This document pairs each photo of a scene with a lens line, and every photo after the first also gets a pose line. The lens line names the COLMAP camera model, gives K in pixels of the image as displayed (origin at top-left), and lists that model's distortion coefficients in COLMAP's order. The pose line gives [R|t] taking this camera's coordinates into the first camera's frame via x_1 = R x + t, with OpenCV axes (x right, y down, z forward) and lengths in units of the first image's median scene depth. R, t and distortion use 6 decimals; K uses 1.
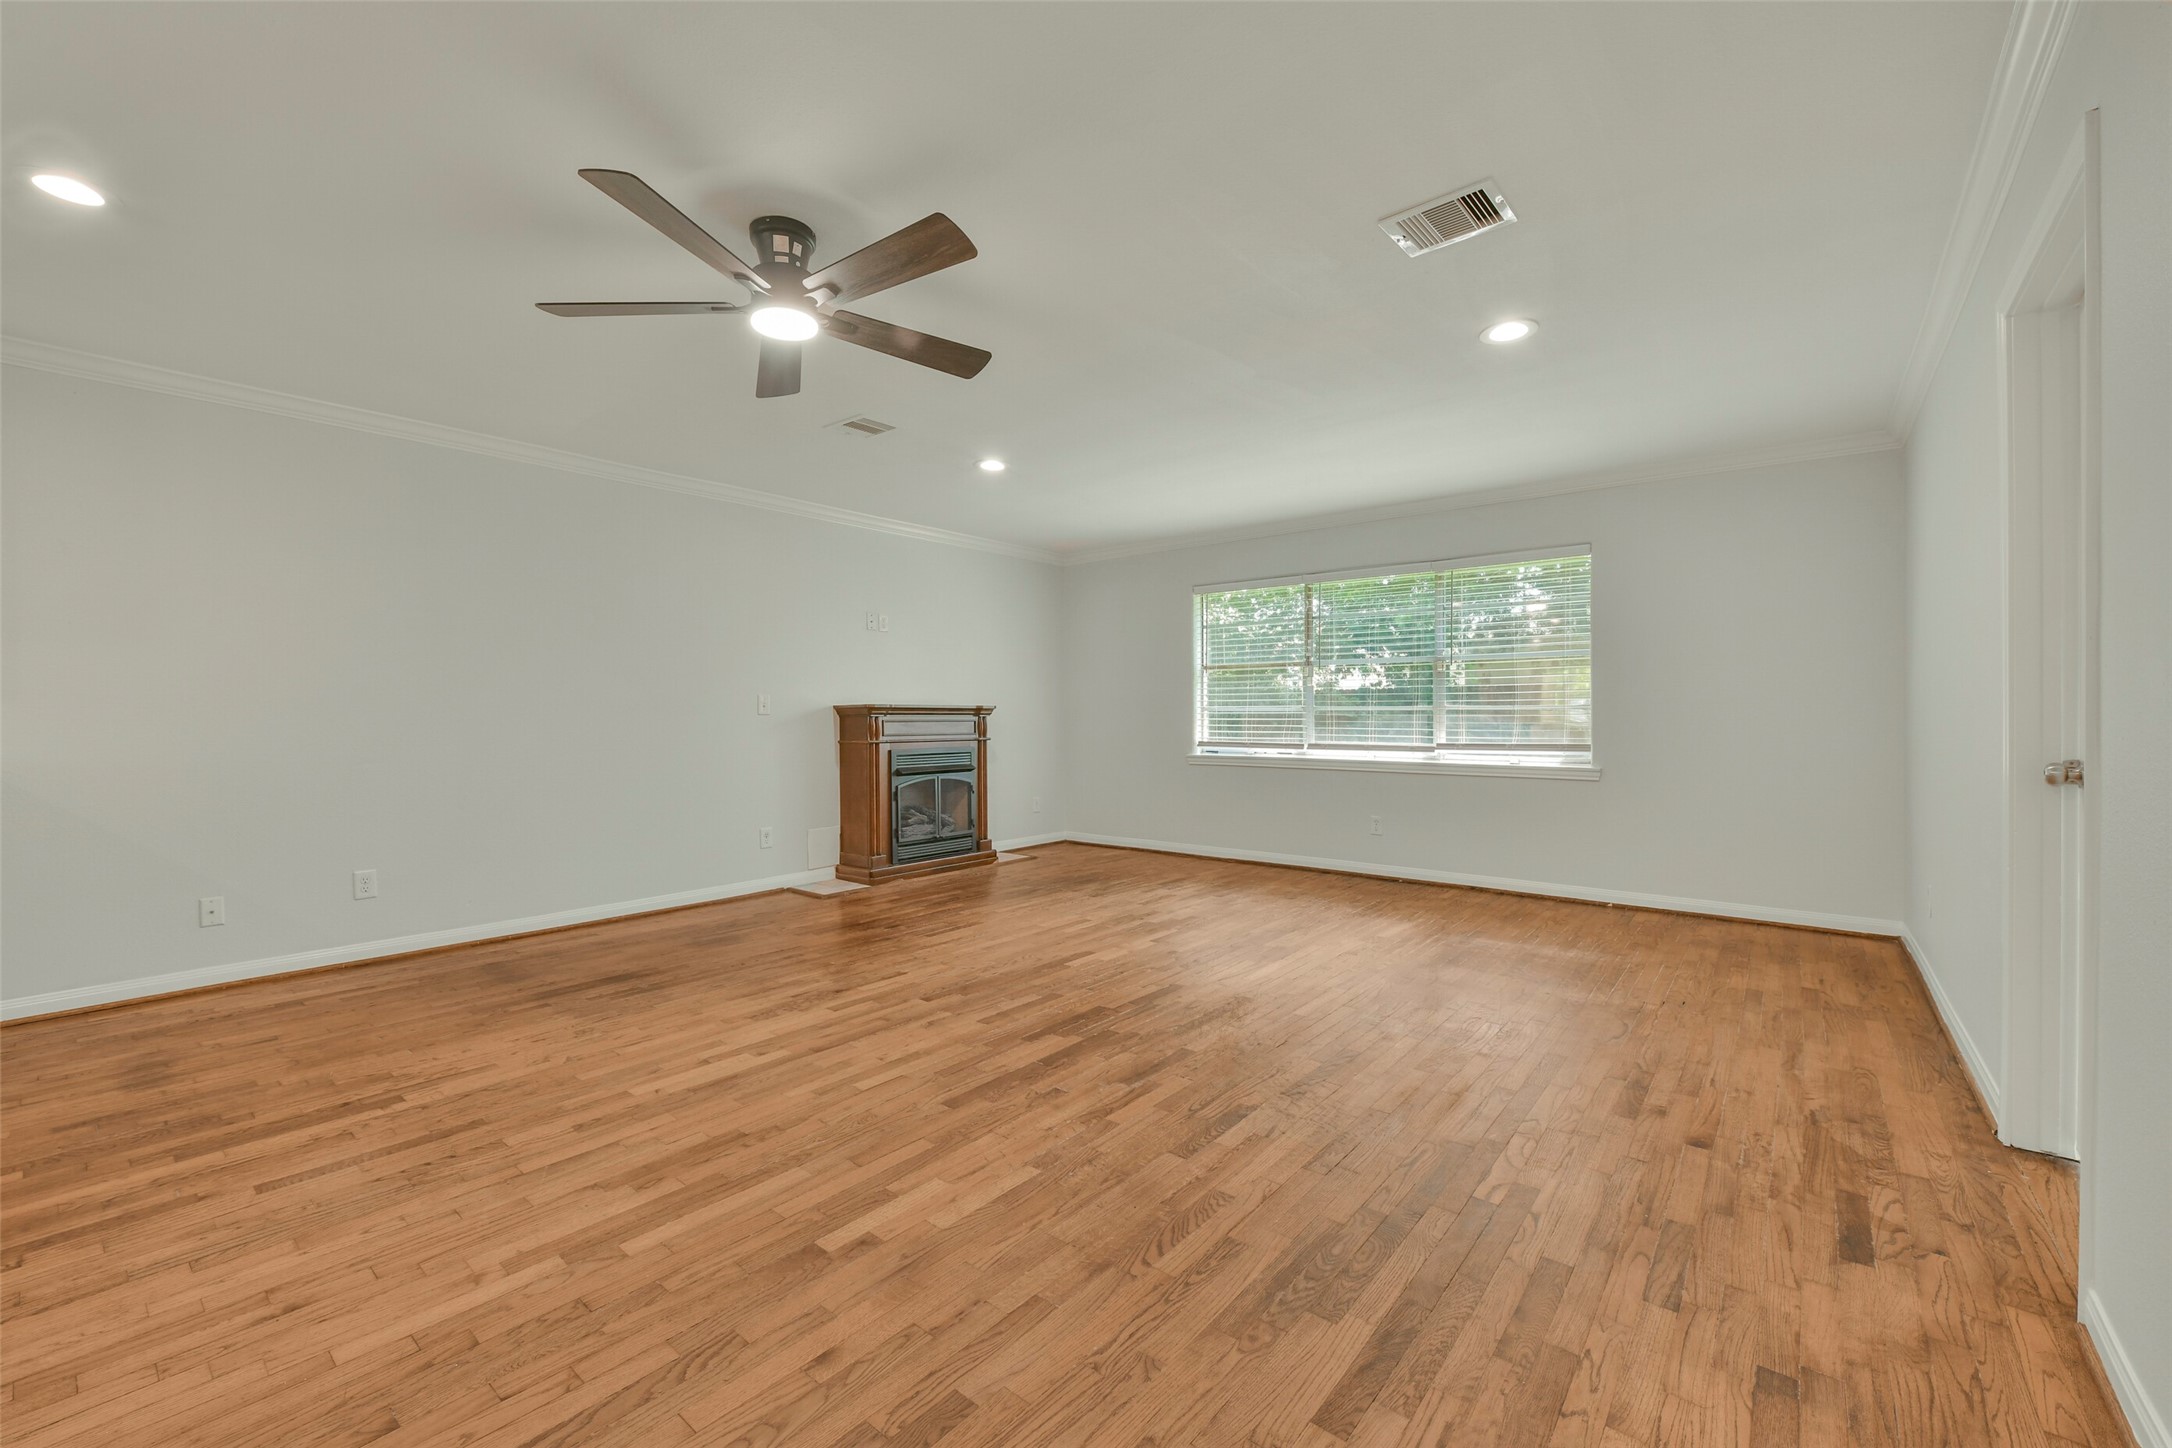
lens RADIAL K [[874.0, 0, 1086.5], [0, 874.0, 716.6], [0, 0, 1]] dist [-0.005670, -0.001094]
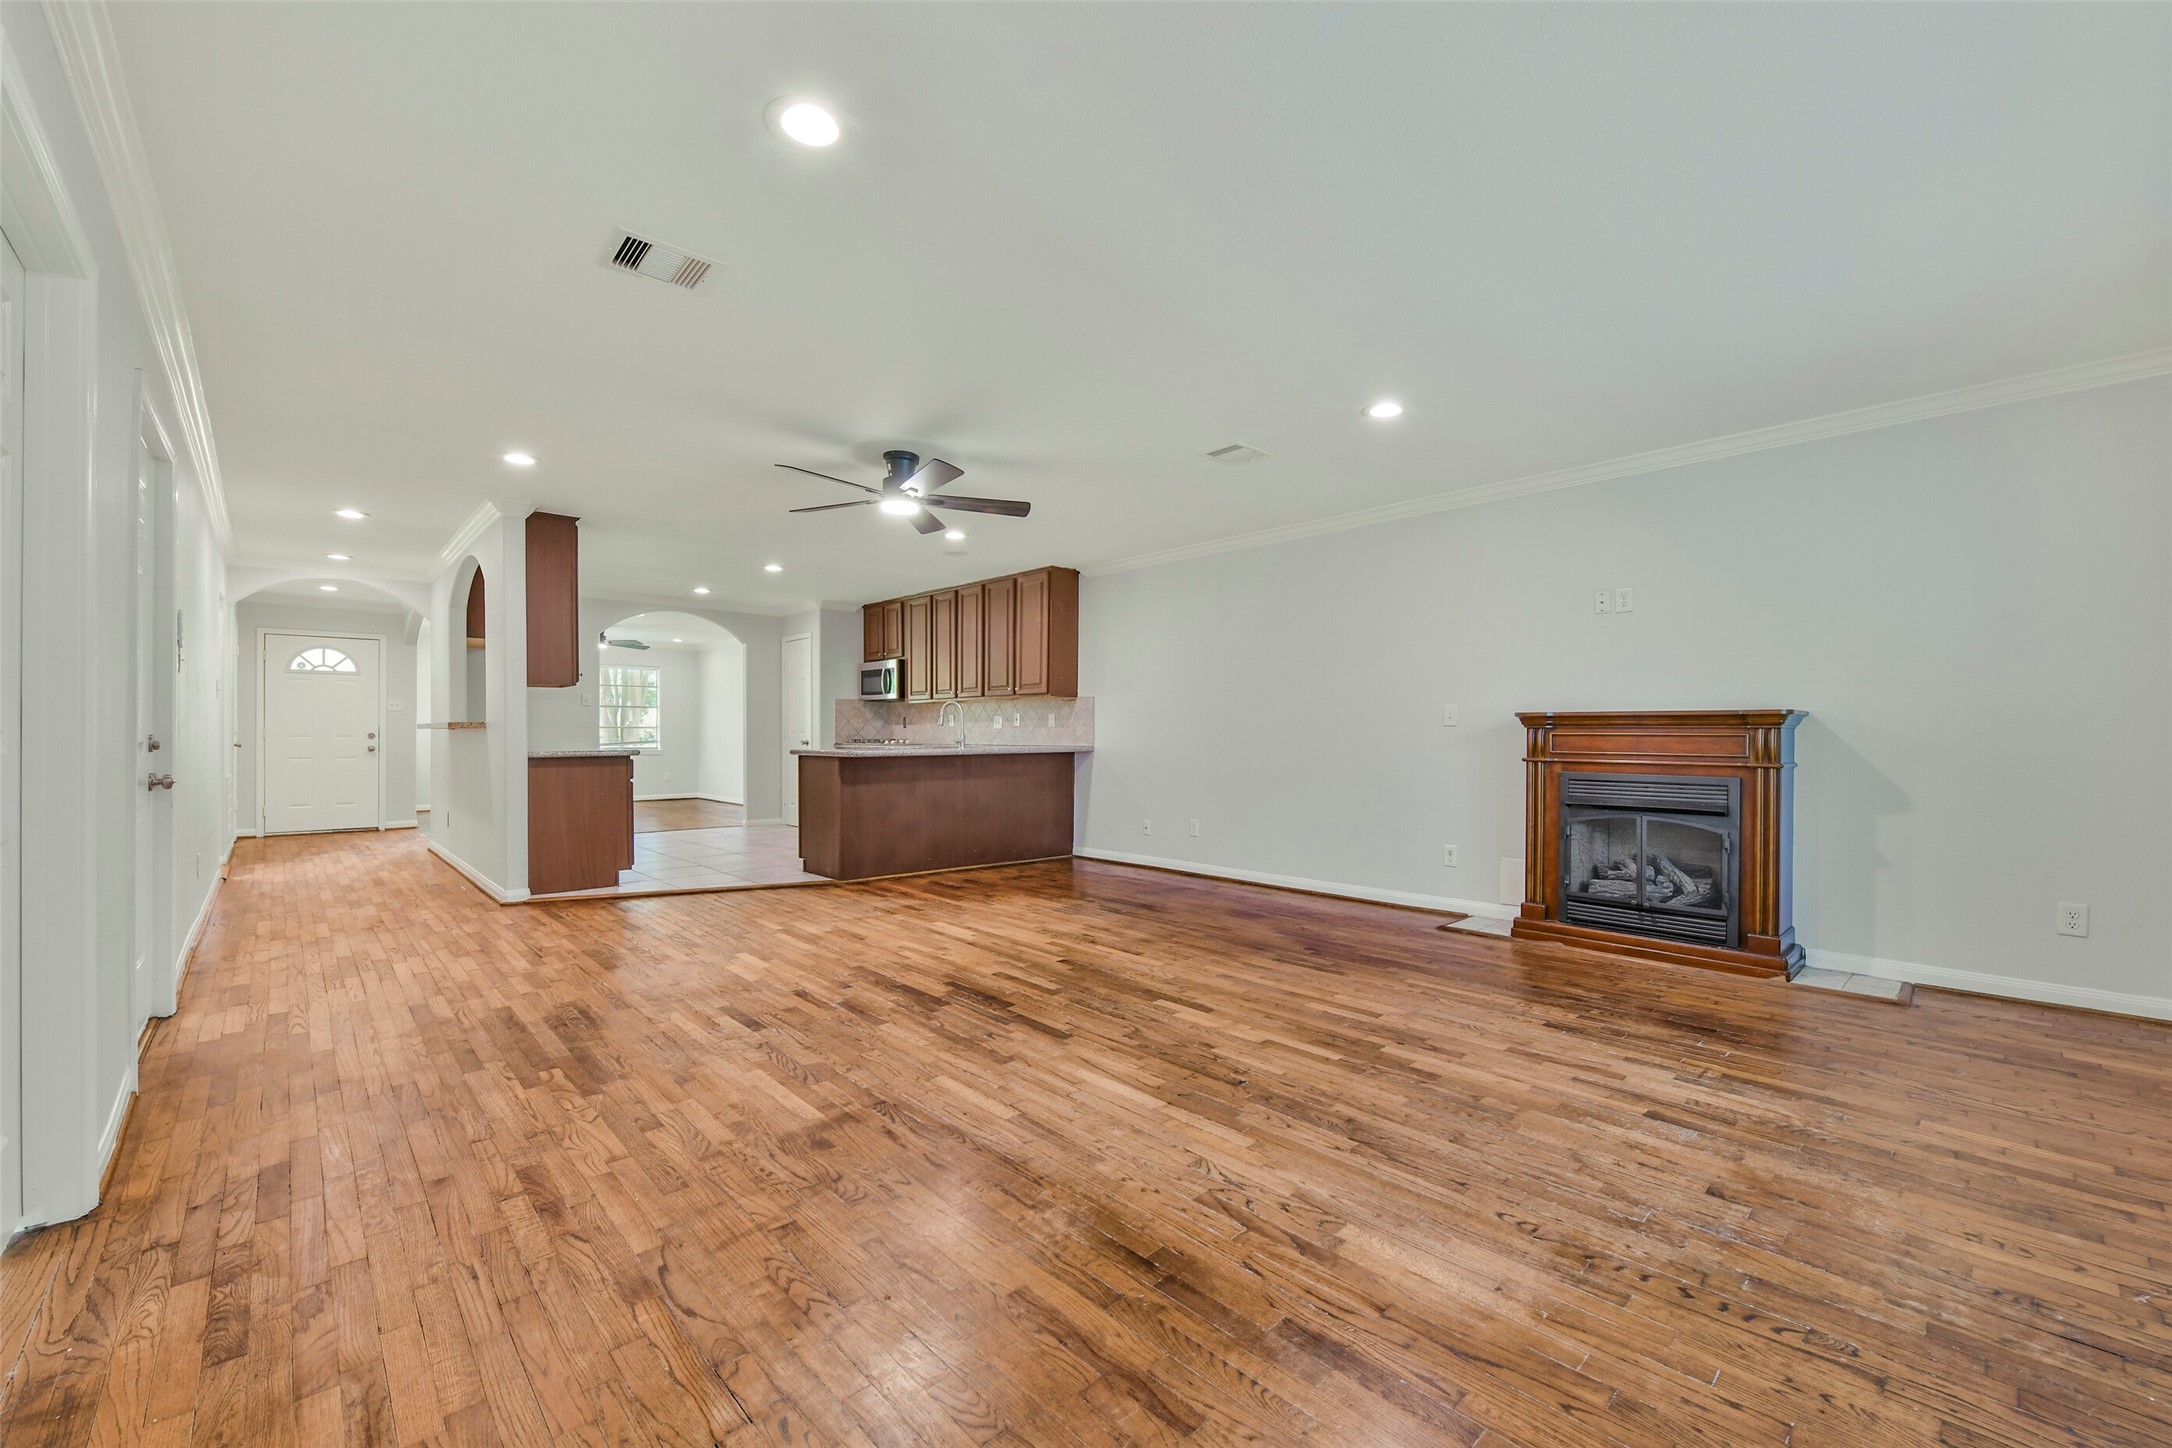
lens RADIAL K [[874.0, 0, 1091.1], [0, 874.0, 731.3], [0, 0, 1]] dist [-0.005670, -0.001094]
pose [[-0.130095, 0.004608, -0.991491, 1.012621], [-0.000822, 0.999988, 0.004755, -0.000703], [0.991501, 0.001434, -0.130090, 1.195969]]
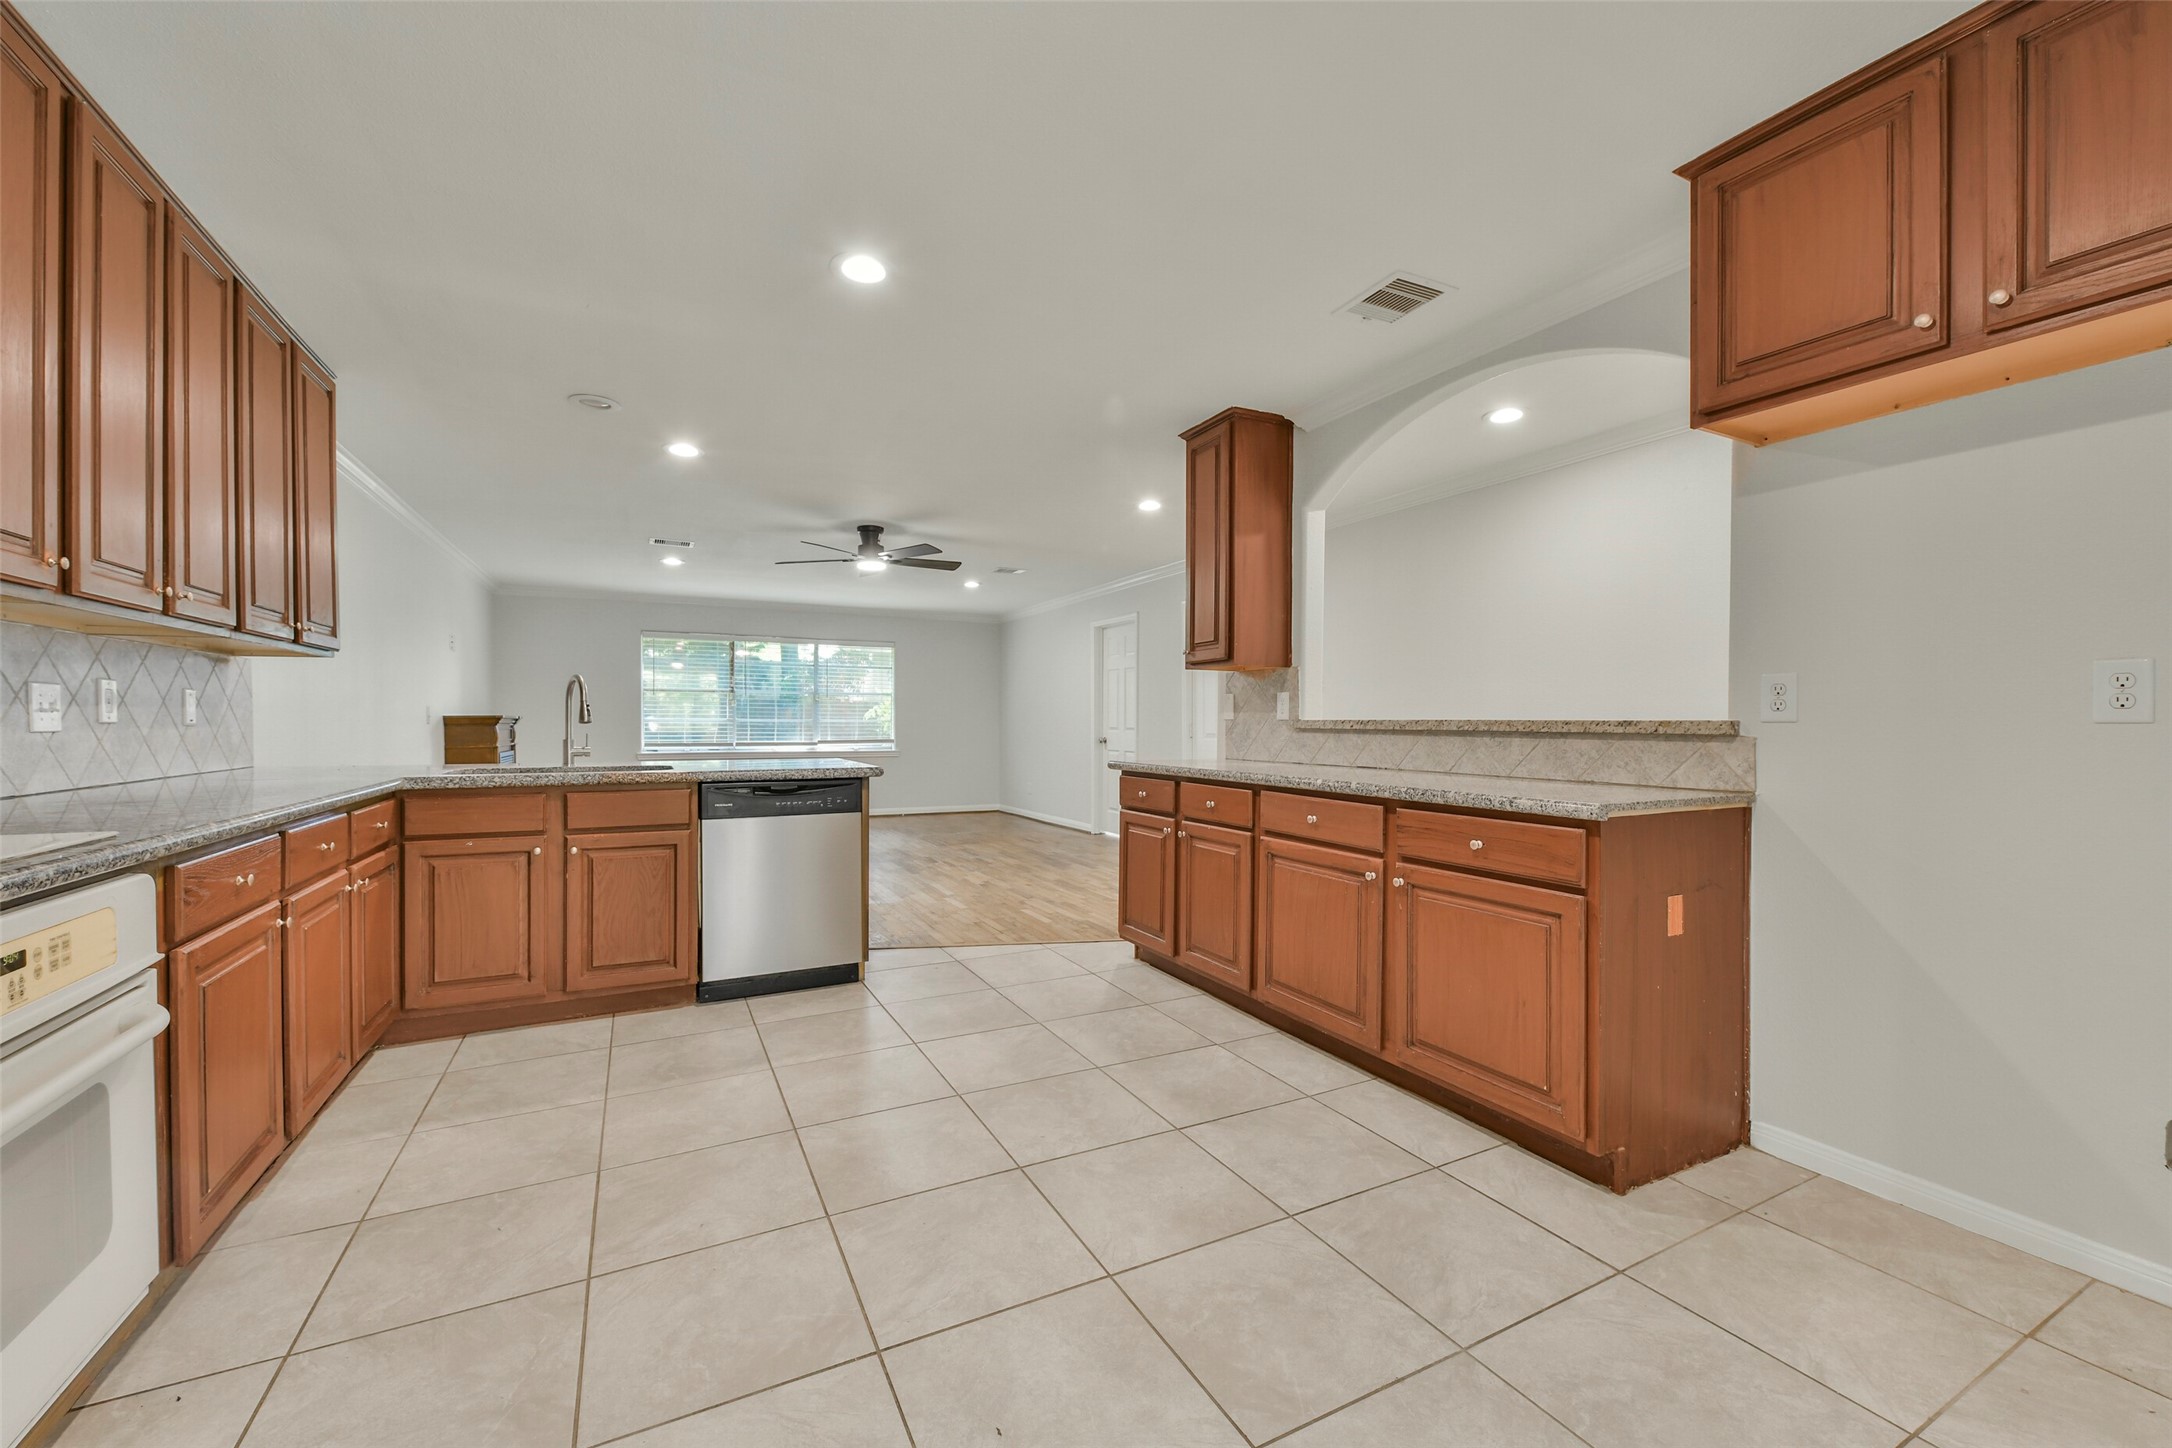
lens RADIAL K [[874.0, 0, 1091.2], [0, 874.0, 727.0], [0, 0, 1]] dist [-0.005670, -0.001094]
pose [[0.399806, -0.000713, 0.916600, -1.714113], [-0.002727, 0.999994, 0.001968, -0.003095], [-0.916596, -0.003287, 0.399801, -0.389240]]
